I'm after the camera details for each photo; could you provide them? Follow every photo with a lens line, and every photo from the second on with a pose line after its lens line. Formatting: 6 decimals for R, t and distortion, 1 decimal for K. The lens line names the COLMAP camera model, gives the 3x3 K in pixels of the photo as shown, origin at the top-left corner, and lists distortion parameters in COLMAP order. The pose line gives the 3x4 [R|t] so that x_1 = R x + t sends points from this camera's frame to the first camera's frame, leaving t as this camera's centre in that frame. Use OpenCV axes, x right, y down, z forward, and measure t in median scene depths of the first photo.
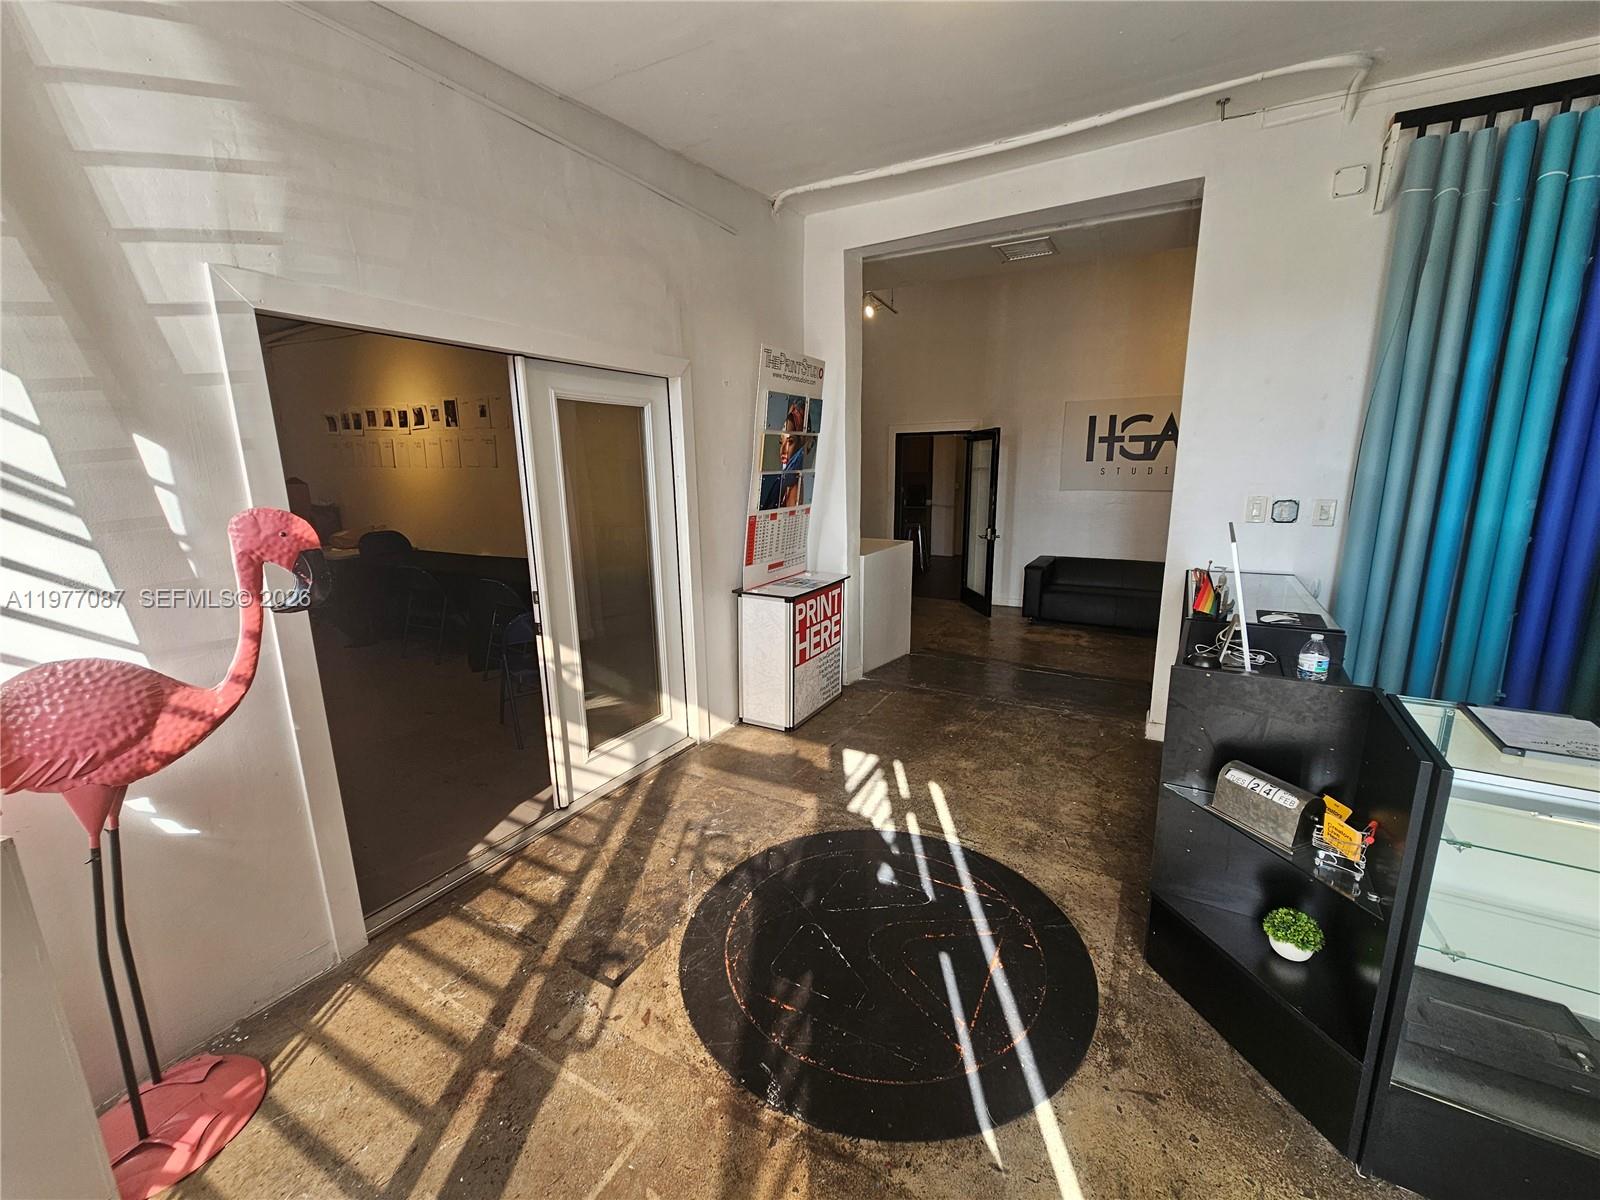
lens RADIAL K [[659.7, 0, 805.6], [0, 659.7, 606.0], [0, 0, 1]] dist [0.012435, -0.000133]
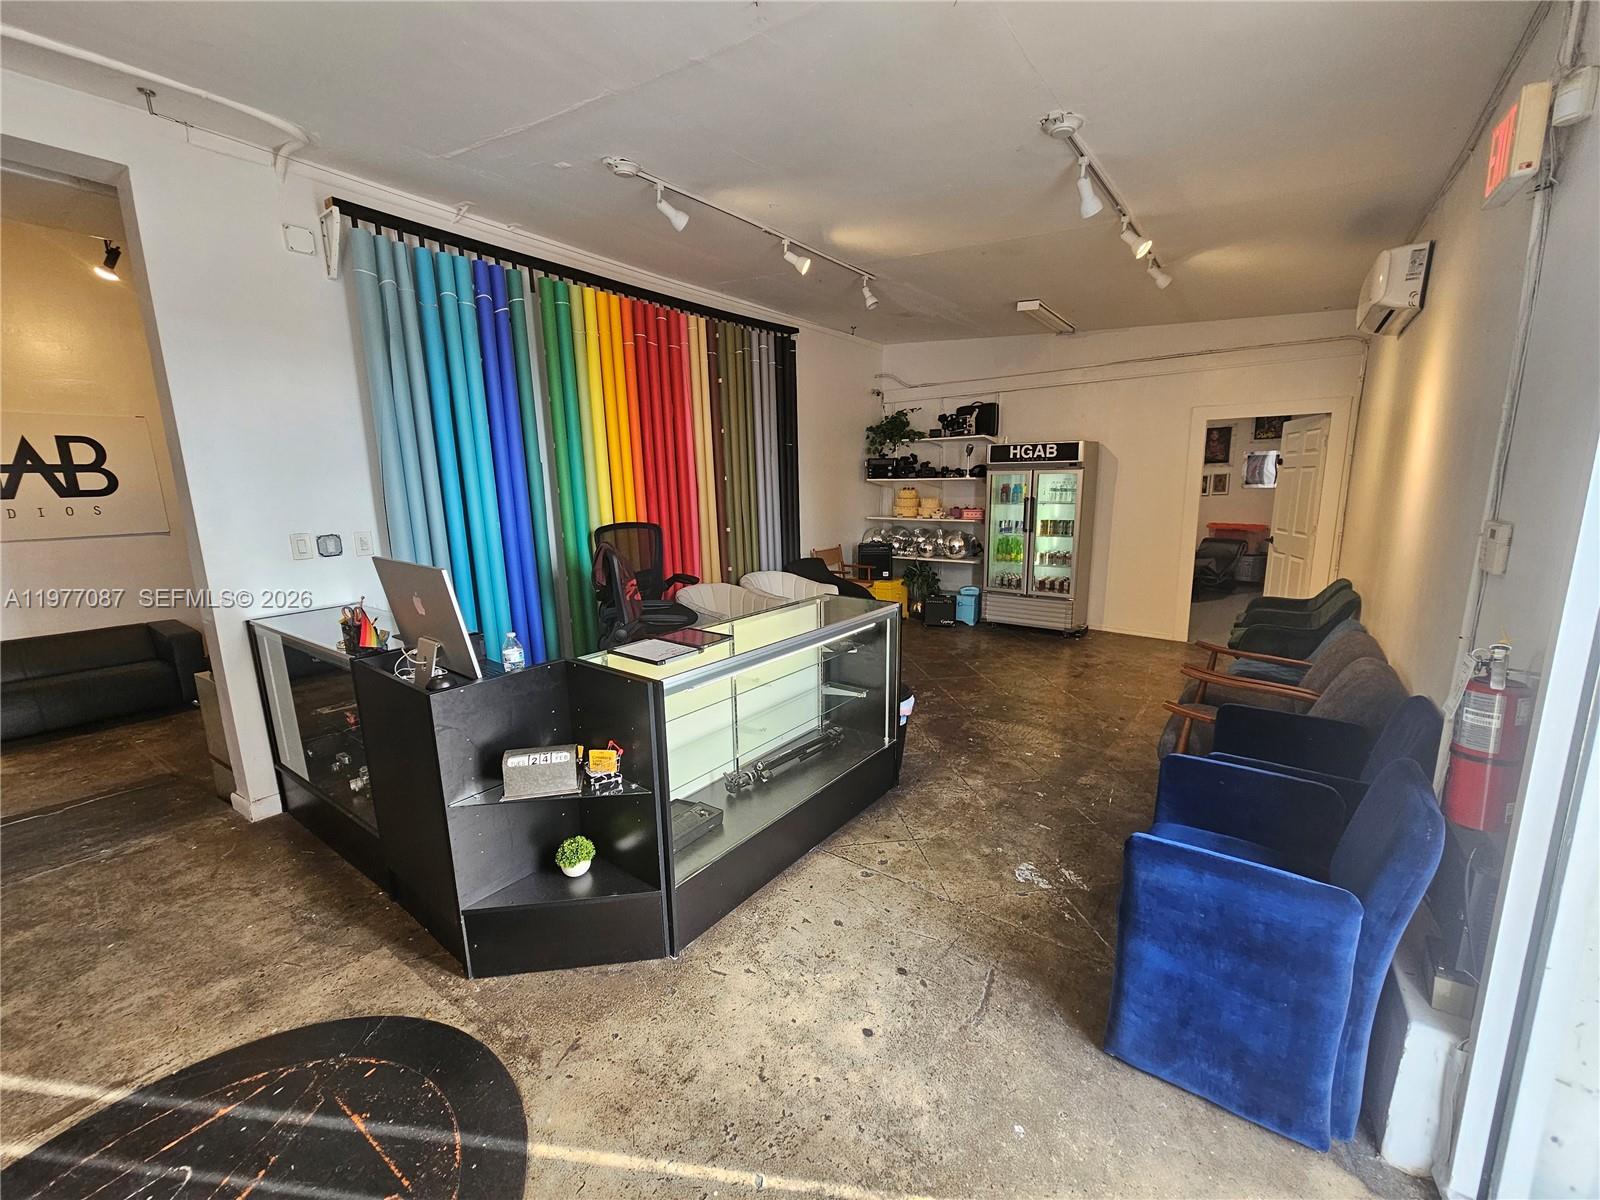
lens RADIAL K [[659.7, 0, 805.6], [0, 659.7, 606.0], [0, 0, 1]] dist [0.012435, -0.000133]
pose [[0.122492, -0.183043, 0.975444, -0.259868], [0.230398, 0.961239, 0.151445, -0.046454], [-0.965356, 0.206189, 0.159917, 0.175711]]
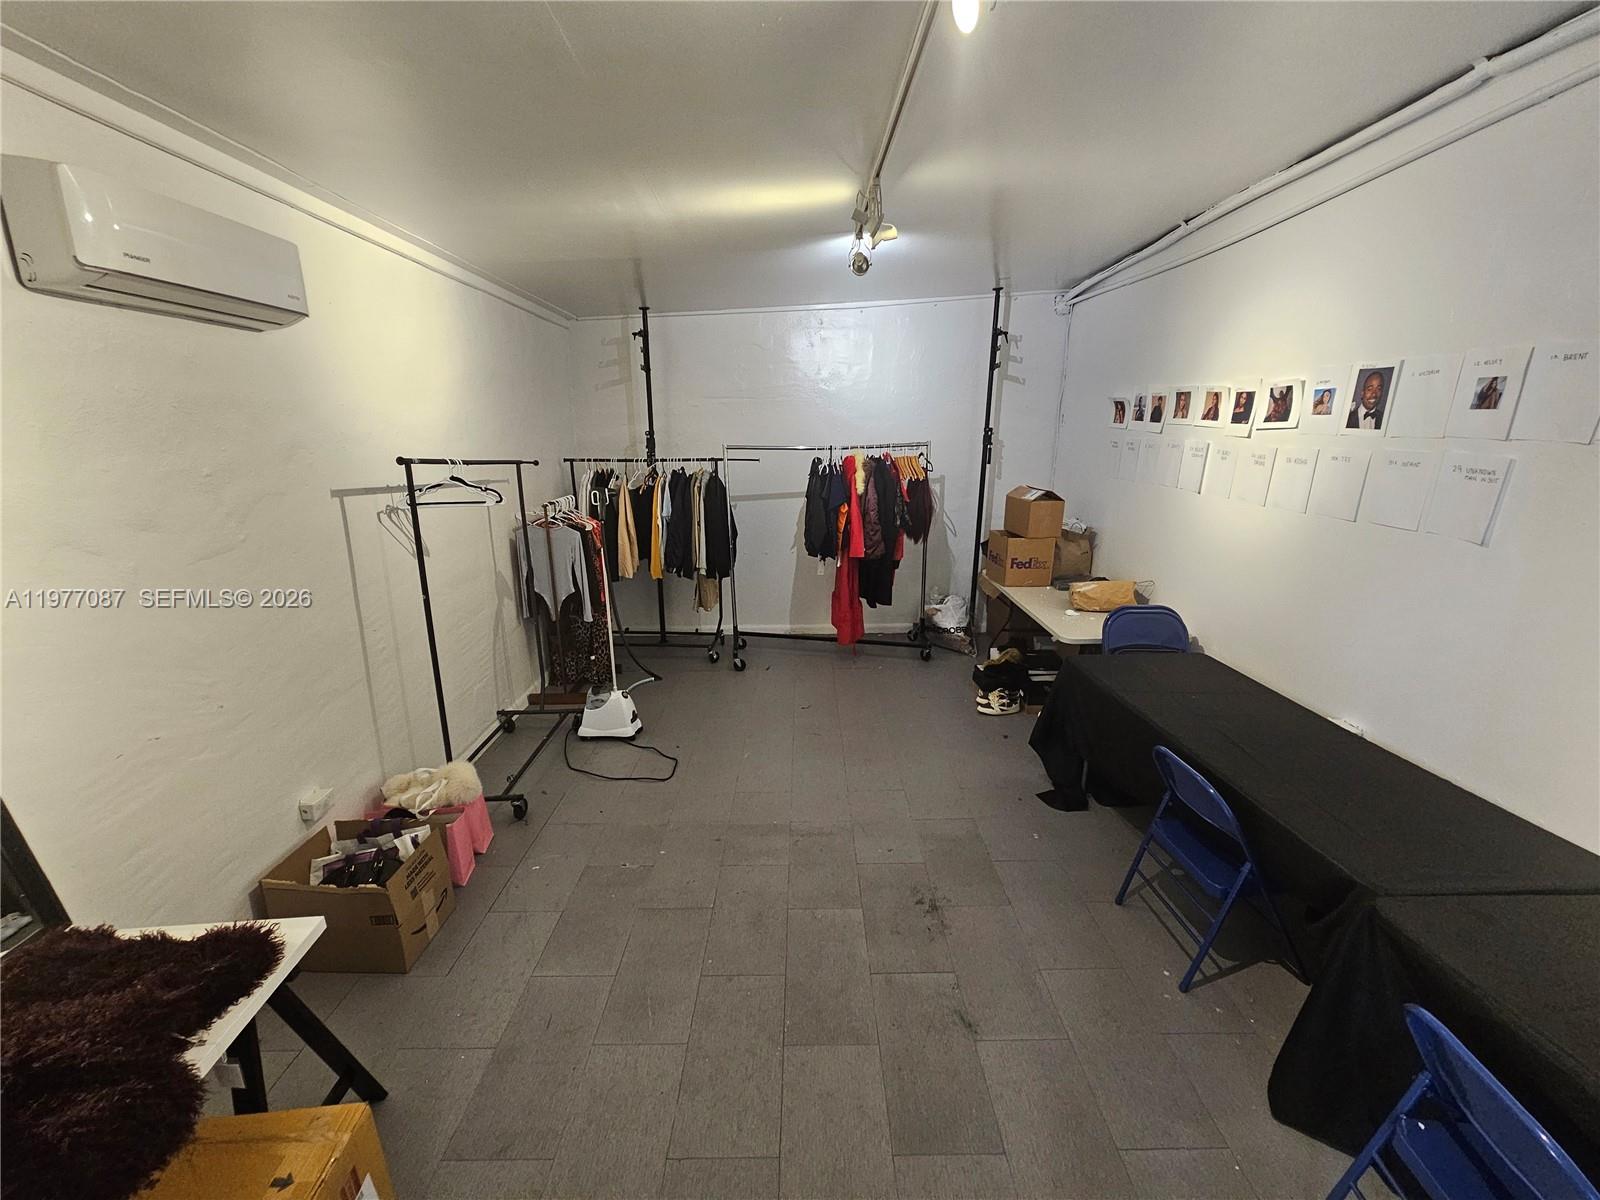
lens RADIAL K [[645.8, 0, 800.0], [0, 645.8, 600.0], [0, 0, 1]] dist [-0.003155, -0.000166]
pose [[0.503705, 0.240904, -0.829606, -0.788282], [-0.188565, 0.967834, 0.166554, -0.374345], [0.843045, 0.072541, 0.532929, 1.076267]]
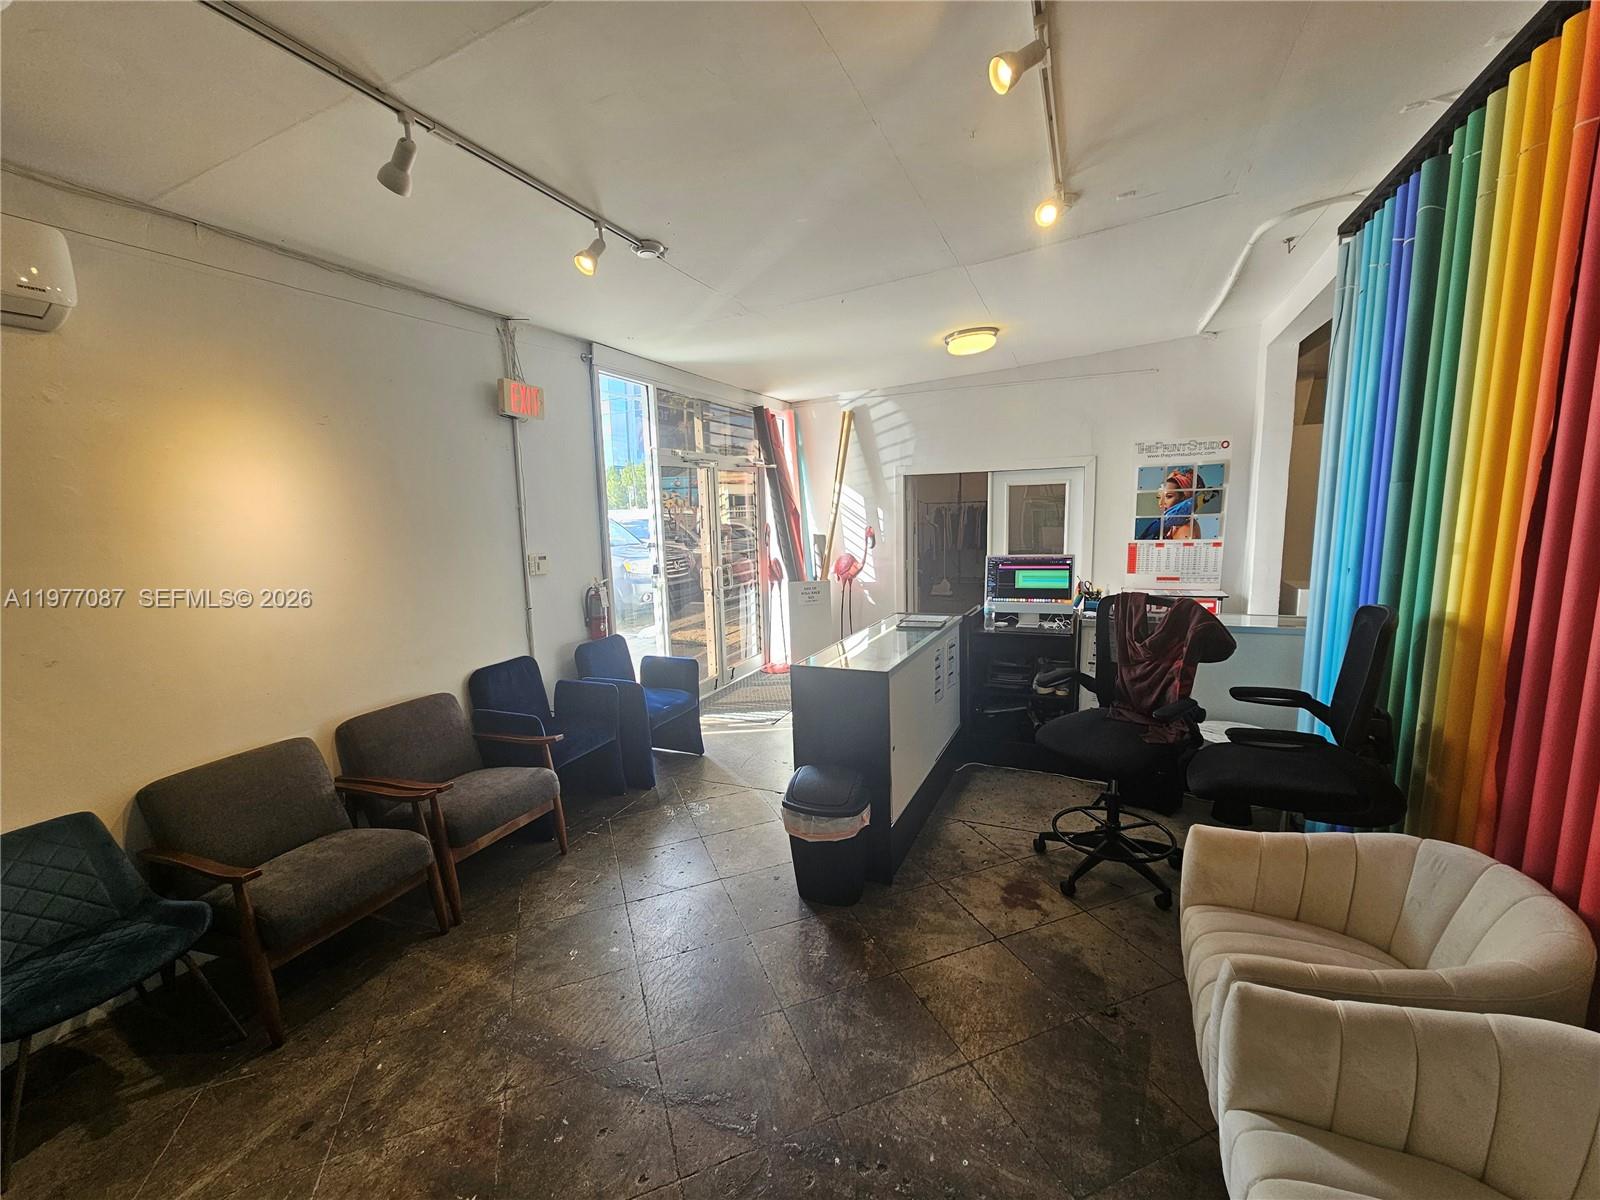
lens RADIAL K [[645.8, 0, 800.0], [0, 645.8, 600.0], [0, 0, 1]] dist [-0.003155, -0.000166]
pose [[0.095362, 0.156799, -0.983016, 2.066267], [-0.182982, 0.973450, 0.137522, -0.099949], [0.978480, 0.166760, 0.121522, 0.051147]]
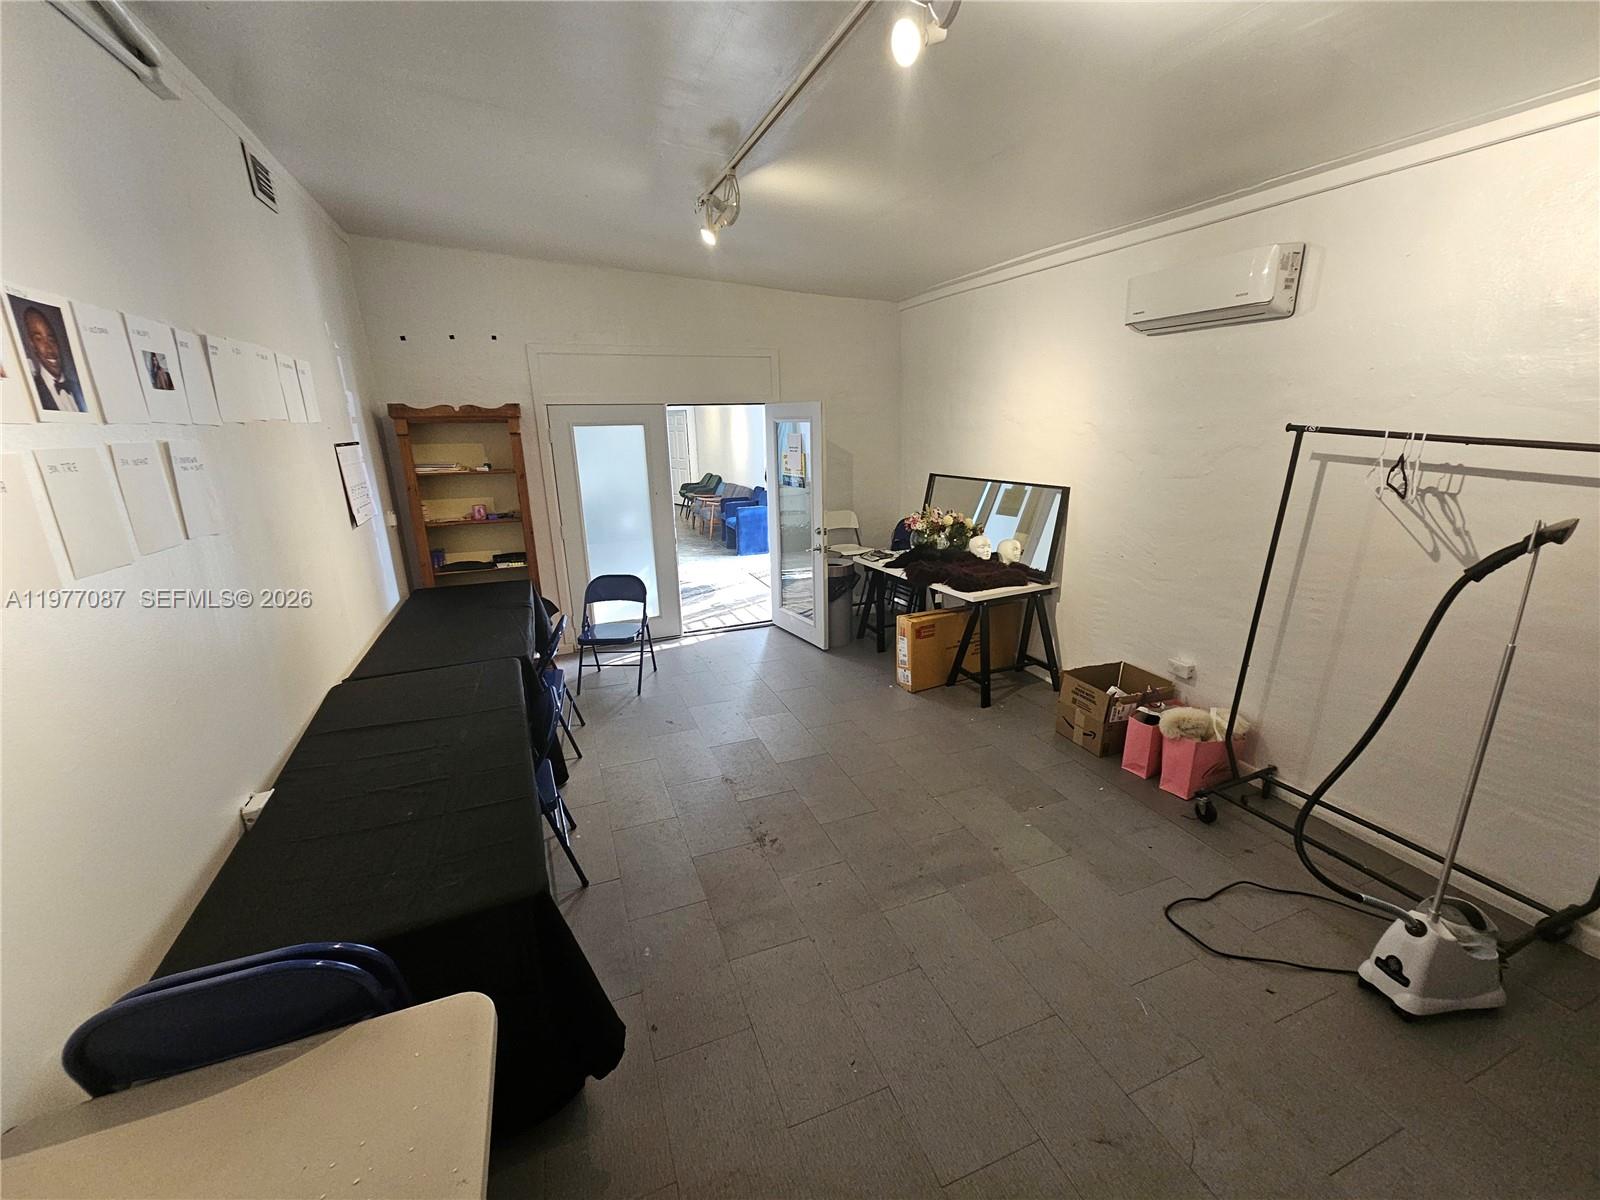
lens RADIAL K [[645.8, 0, 800.0], [0, 645.8, 600.0], [0, 0, 1]] dist [-0.003155, -0.000166]
pose [[-0.782462, -0.137952, 0.607225, -2.111707], [0.162892, 0.895849, 0.413425, -0.611553], [-0.601015, 0.422401, -0.678497, 2.400043]]
